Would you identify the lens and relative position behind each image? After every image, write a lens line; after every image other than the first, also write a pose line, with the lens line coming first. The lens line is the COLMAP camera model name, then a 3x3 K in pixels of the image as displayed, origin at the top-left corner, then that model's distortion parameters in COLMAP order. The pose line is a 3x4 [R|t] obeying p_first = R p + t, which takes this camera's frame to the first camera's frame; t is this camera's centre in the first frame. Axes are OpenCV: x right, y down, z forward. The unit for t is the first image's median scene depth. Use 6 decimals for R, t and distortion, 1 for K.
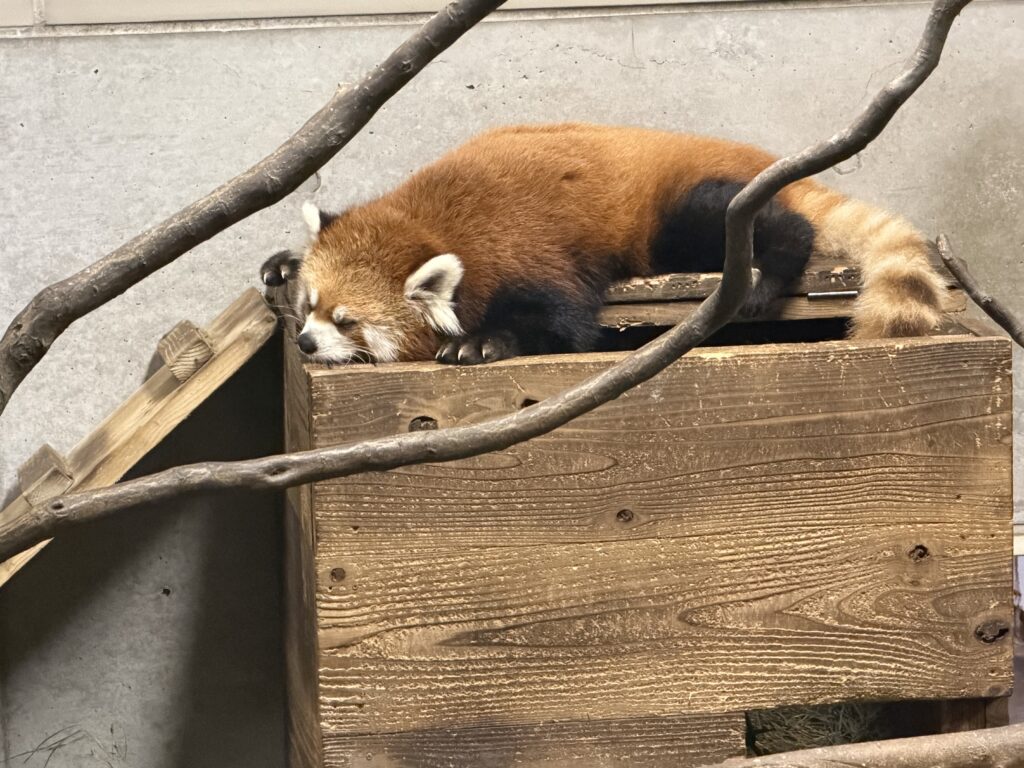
lens RADIAL K [[4020.8, 0, 510.8], [0, 4020.8, 383.7], [0, 0, 1]] dist [0.236475, 0.000000]
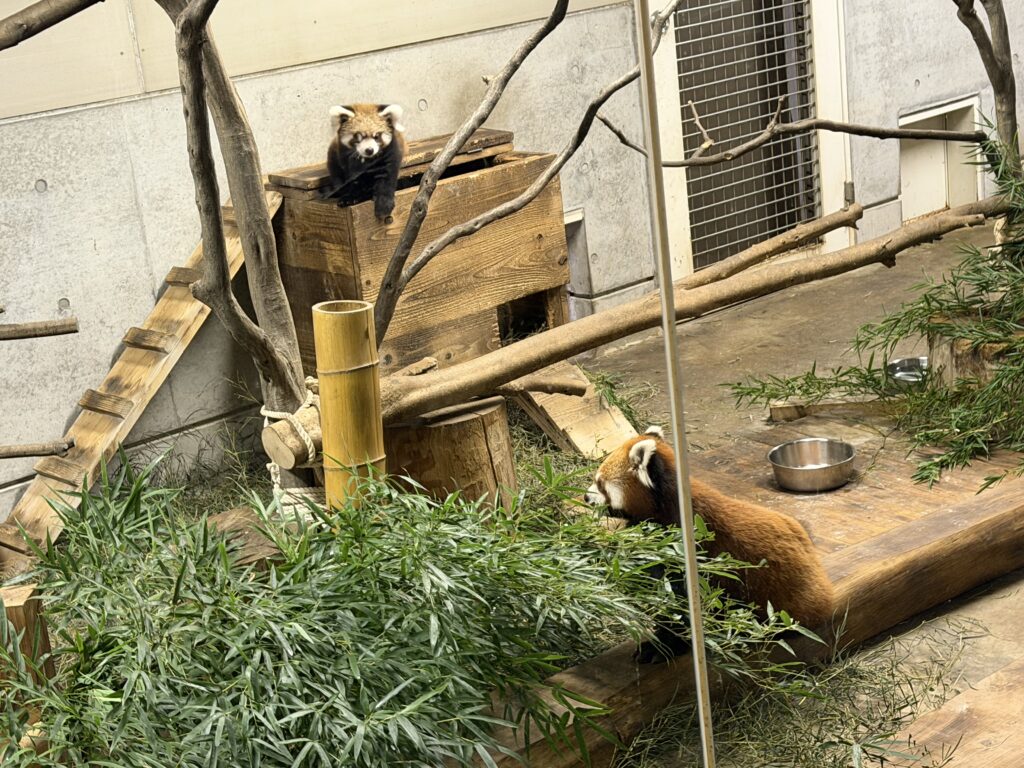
lens RADIAL K [[1797.0, 0, 514.1], [0, 1797.0, 382.7], [0, 0, 1]] dist [0.137708, 0.000000]
pose [[0.837828, -0.218626, 0.500246, -0.547993], [0.180145, 0.975703, 0.124705, -0.016966], [-0.515356, -0.014364, 0.856856, -0.040561]]
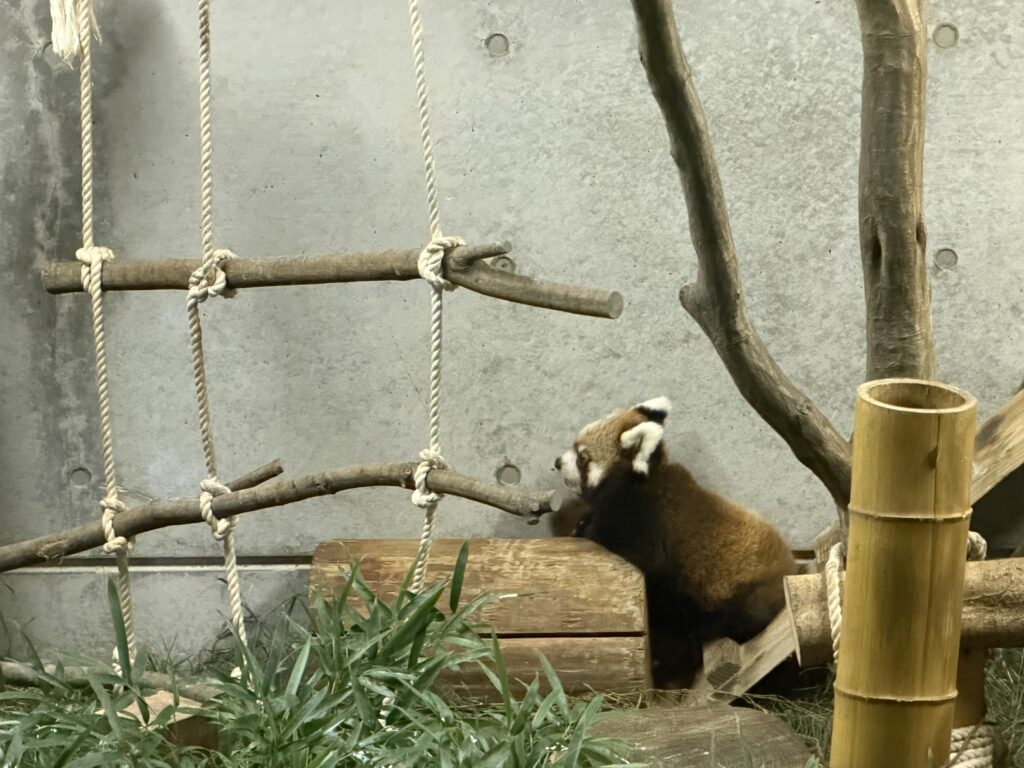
lens RADIAL K [[4020.8, 0, 511.7], [0, 4020.8, 379.4], [0, 0, 1]] dist [0.236475, 0.000000]
pose [[0.981345, 0.043378, -0.187299, -0.090278], [-0.026726, 0.995535, 0.090535, -0.052412], [0.190390, -0.083840, 0.978122, -0.266983]]
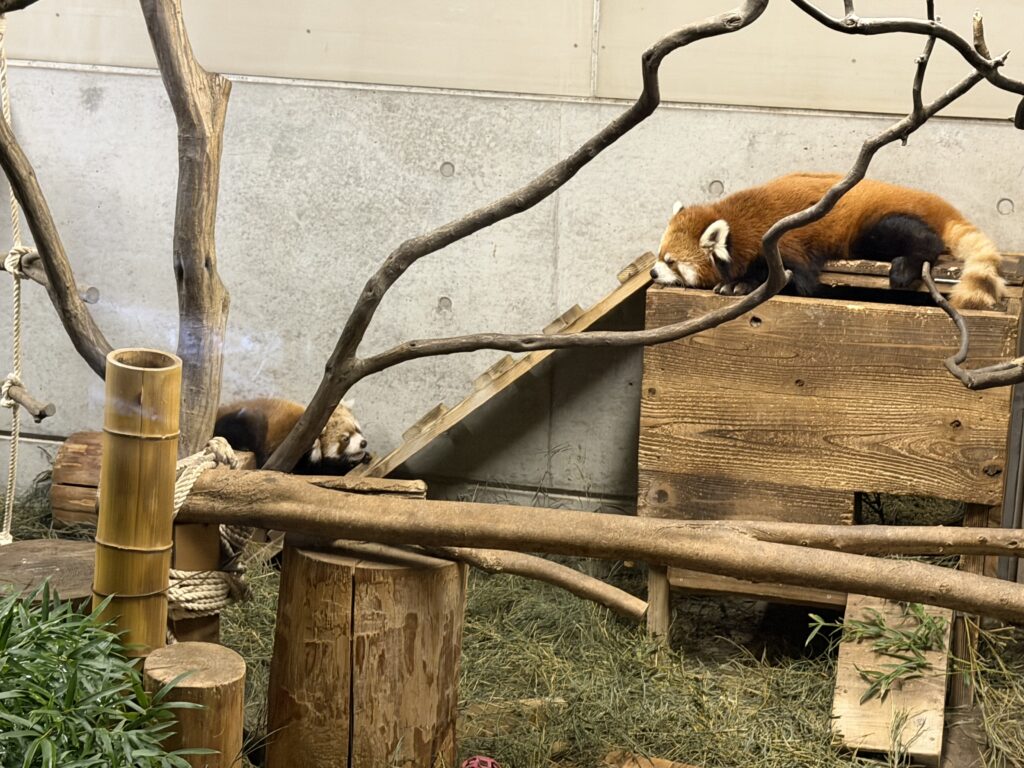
lens RADIAL K [[2049.6, 0, 530.9], [0, 2049.6, 403.9], [0, 0, 1]] dist [0.135378, 0.000000]
pose [[0.923628, 0.148086, -0.353527, 0.257906], [-0.116343, 0.987150, 0.109541, -0.050136], [0.365205, -0.060045, 0.928988, 0.031219]]
